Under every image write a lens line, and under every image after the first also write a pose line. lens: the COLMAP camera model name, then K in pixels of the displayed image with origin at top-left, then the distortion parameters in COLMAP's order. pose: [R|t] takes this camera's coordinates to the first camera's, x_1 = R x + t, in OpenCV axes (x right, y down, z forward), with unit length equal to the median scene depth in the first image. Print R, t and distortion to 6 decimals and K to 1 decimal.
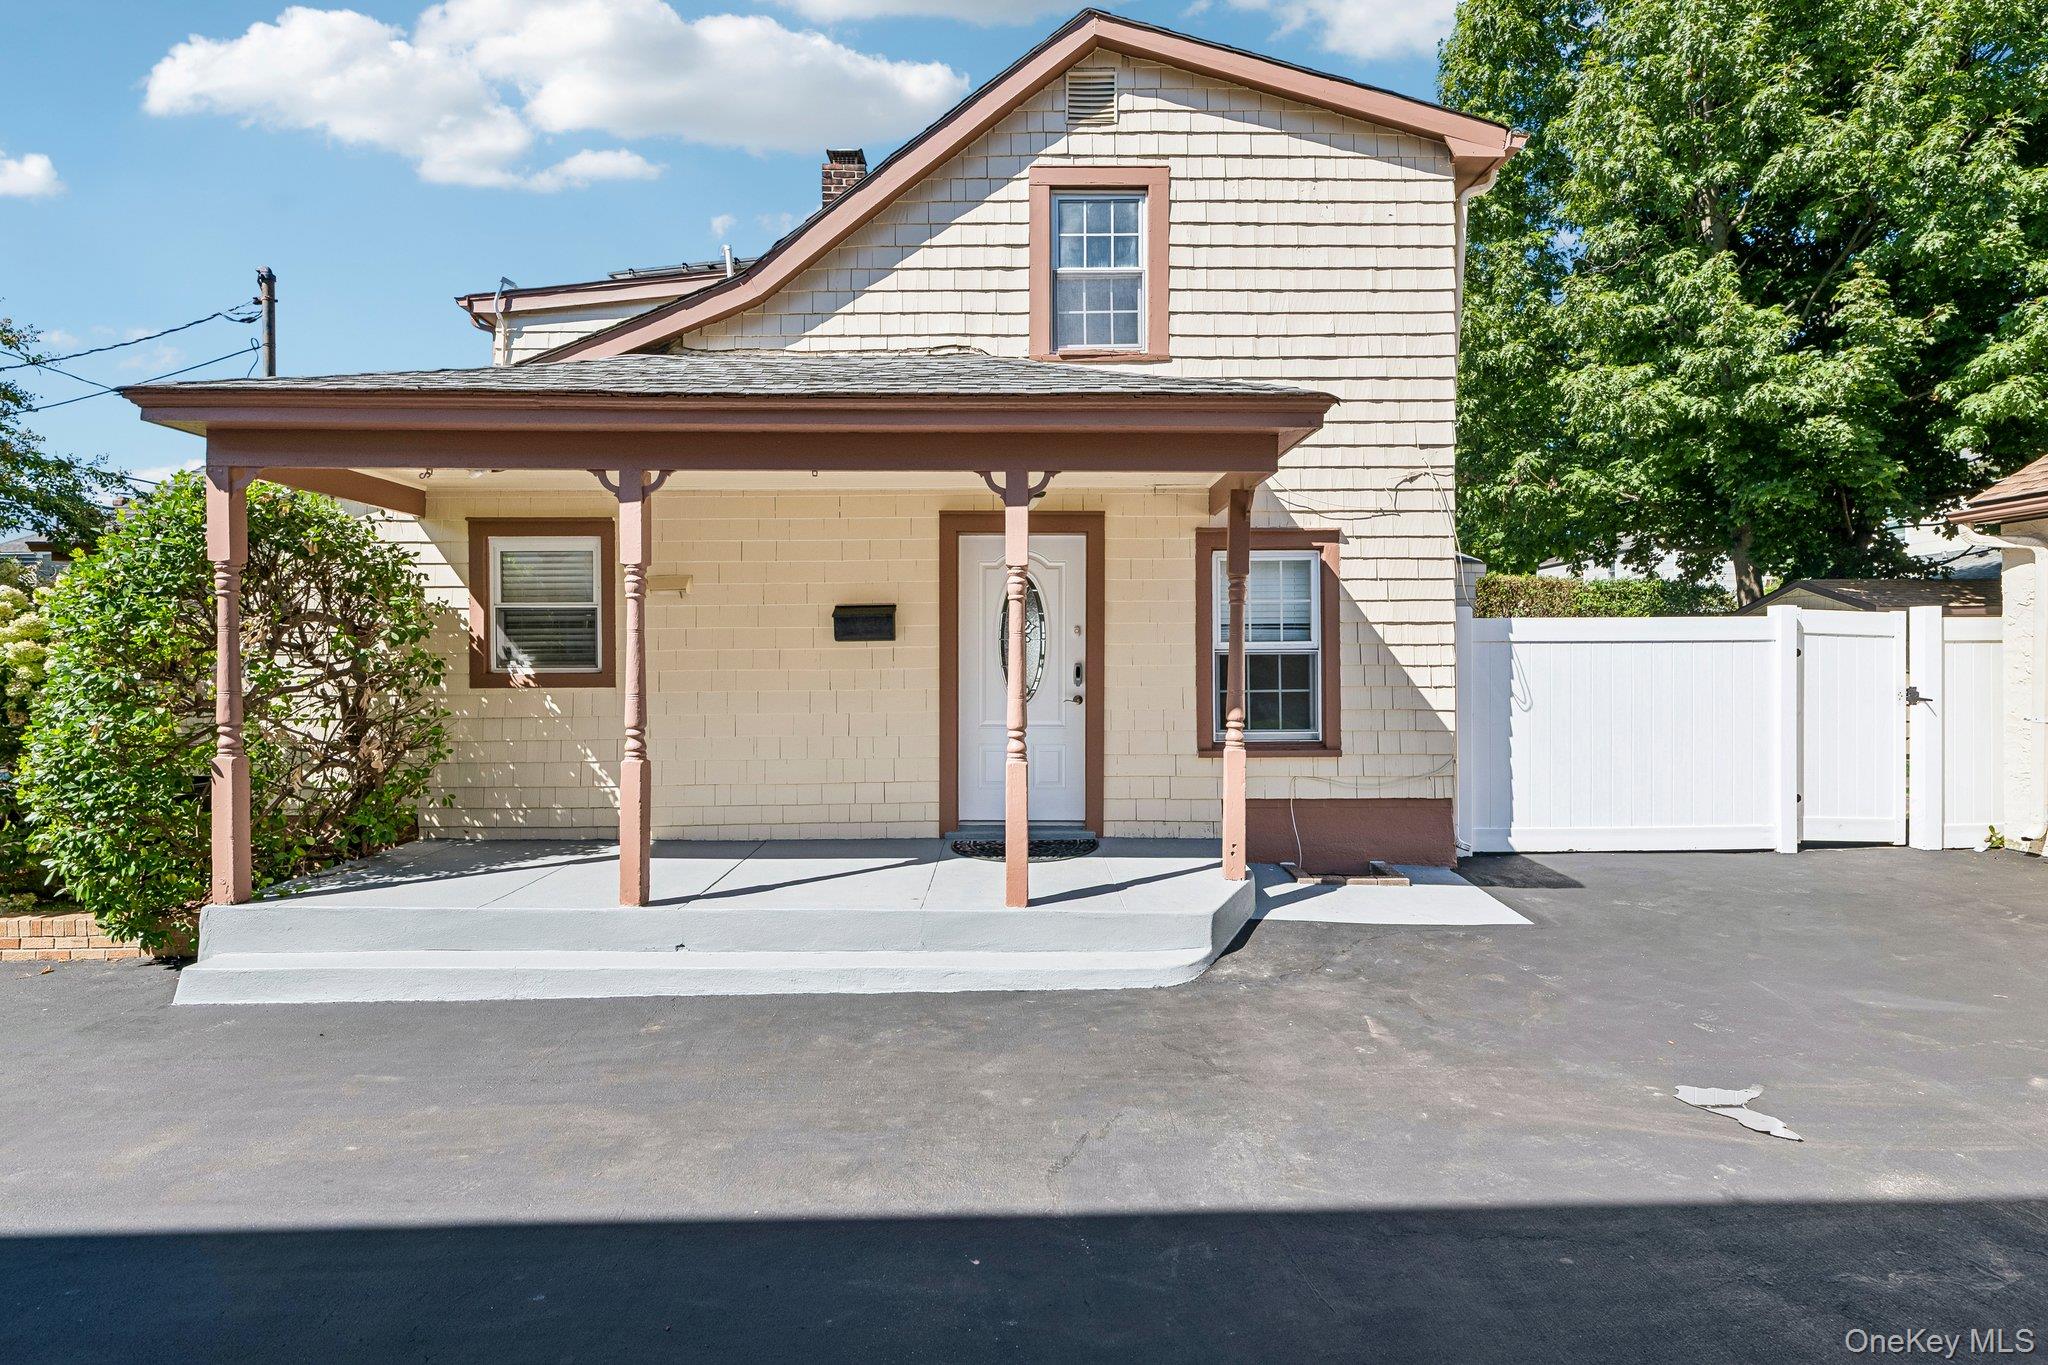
lens RADIAL K [[990.0, 0, 1023.8], [0, 990.0, 693.0], [0, 0, 1]] dist [0.001766, -0.000567]
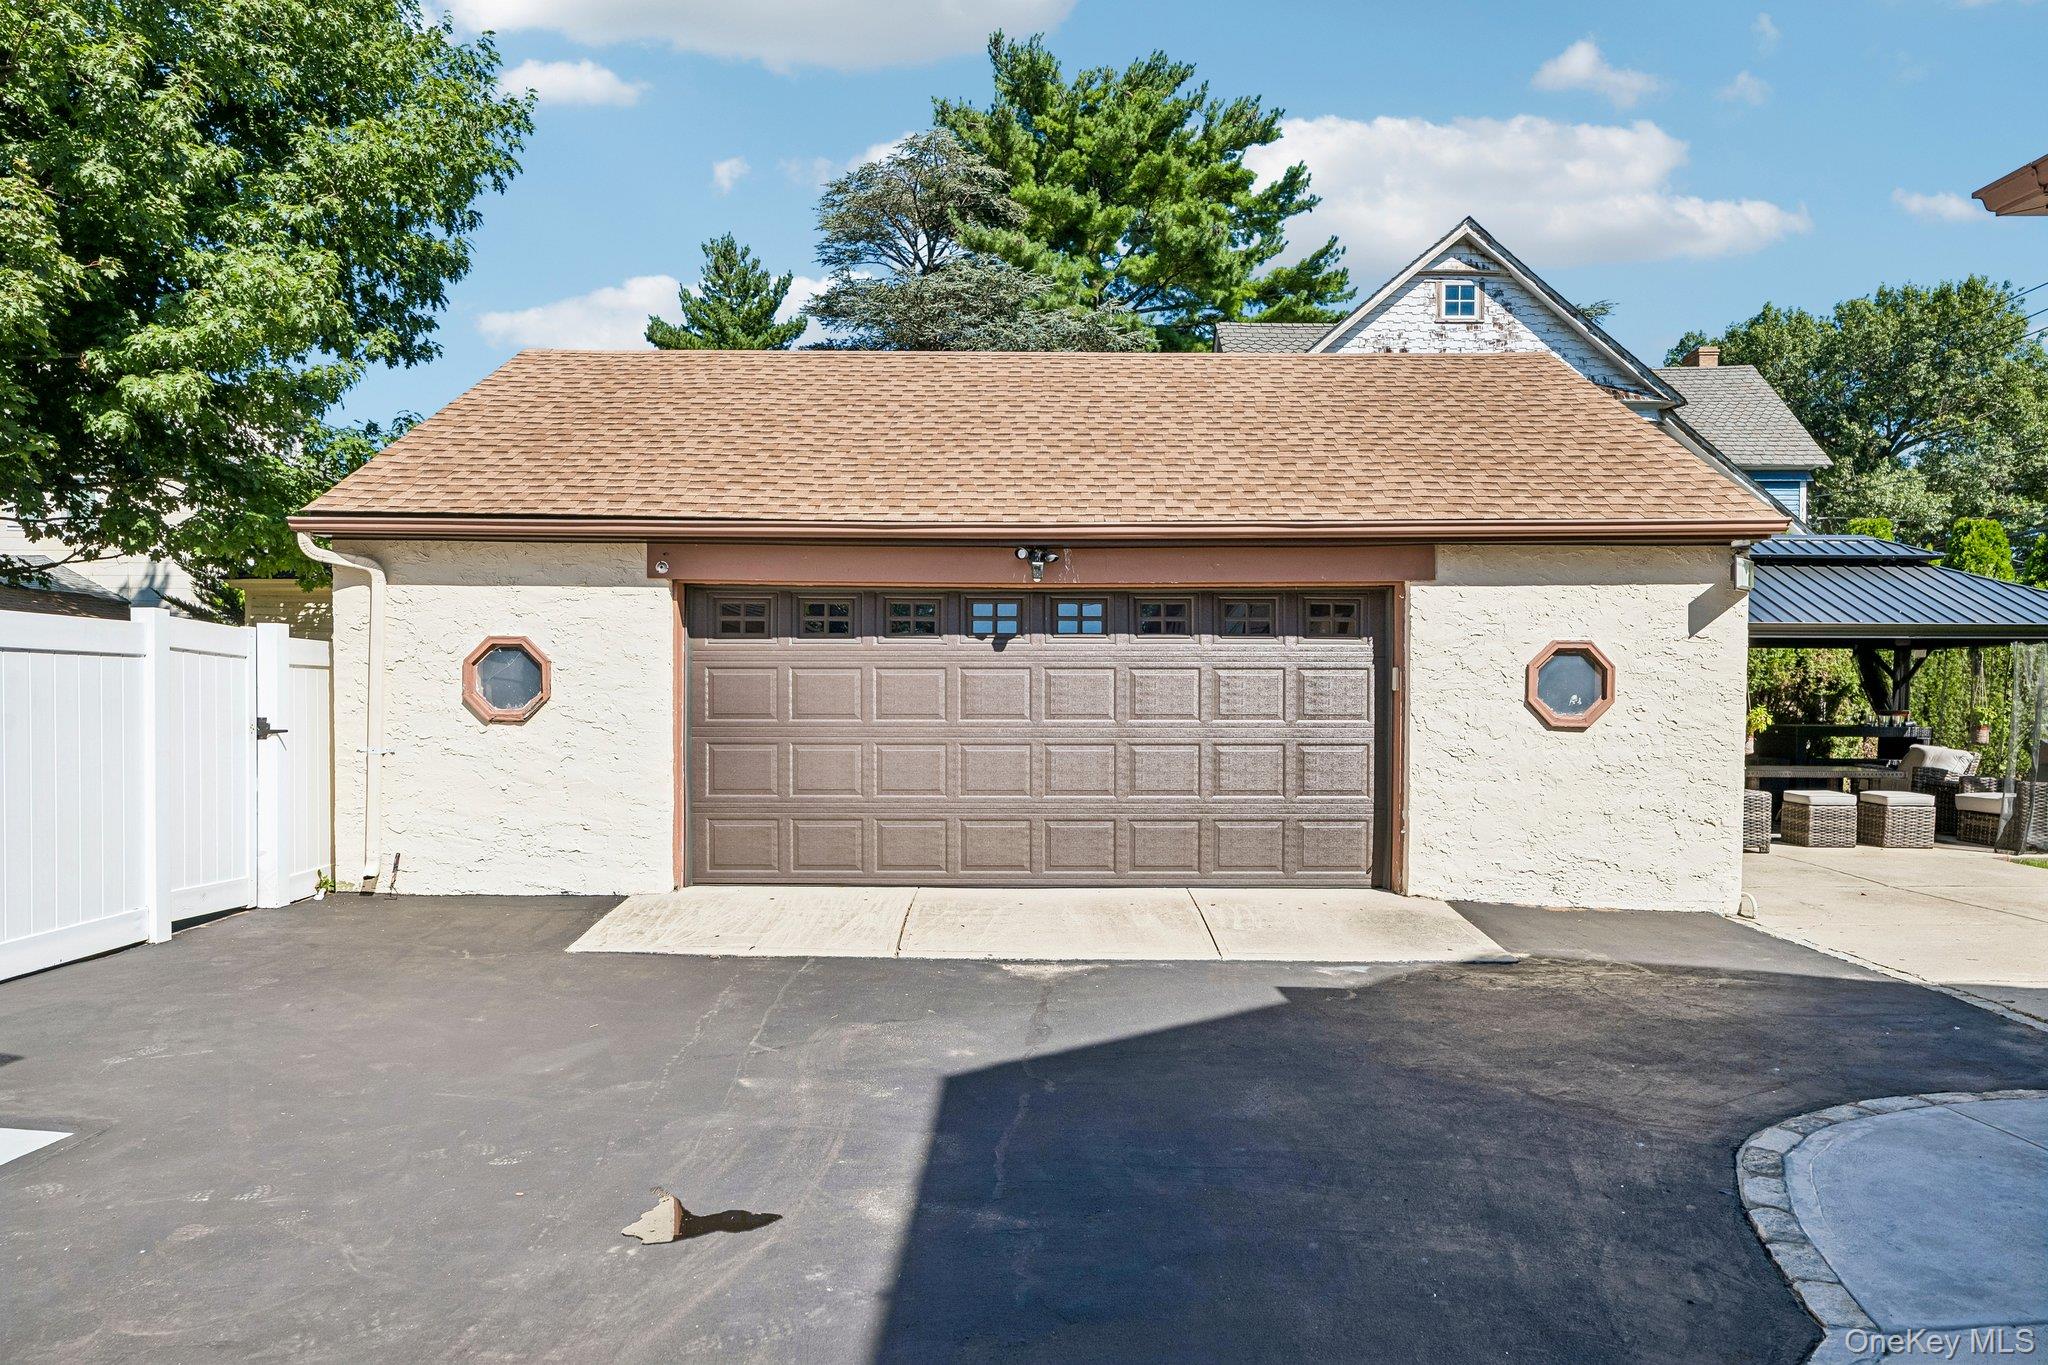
lens RADIAL K [[1229.0, 0, 1028.0], [0, 1229.0, 736.9], [0, 0, 1]] dist [0.006678, 0.003416]
pose [[0.024089, -0.024484, 0.999410, -0.134360], [0.020902, 0.999494, 0.023982, -0.001442], [-0.999491, 0.020312, 0.024588, 0.318851]]
